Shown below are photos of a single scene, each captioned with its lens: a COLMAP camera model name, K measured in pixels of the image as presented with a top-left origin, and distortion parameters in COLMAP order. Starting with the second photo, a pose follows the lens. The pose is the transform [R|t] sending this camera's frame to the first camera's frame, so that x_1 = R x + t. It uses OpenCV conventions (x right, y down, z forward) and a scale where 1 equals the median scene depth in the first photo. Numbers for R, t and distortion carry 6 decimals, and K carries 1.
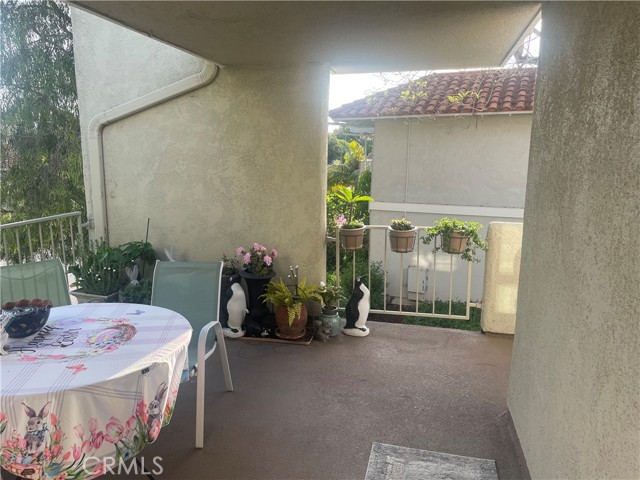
lens RADIAL K [[480.1, 0, 323.4], [0, 480.1, 243.4], [0, 0, 1]] dist [0.064425, -0.079788]
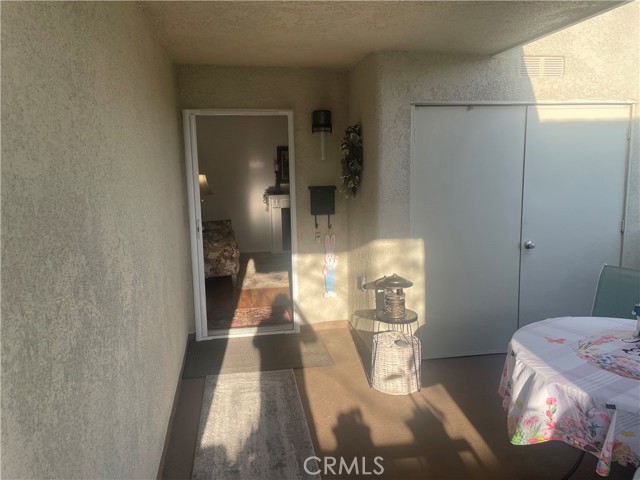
lens RADIAL K [[480.1, 0, 320.1], [0, 480.1, 239.4], [0, 0, 1]] dist [0.064425, -0.079788]
pose [[-0.923283, 0.066753, -0.378276, 0.402955], [-0.060931, 0.946865, 0.315808, -0.280377], [0.379257, 0.314629, -0.870157, 1.588106]]
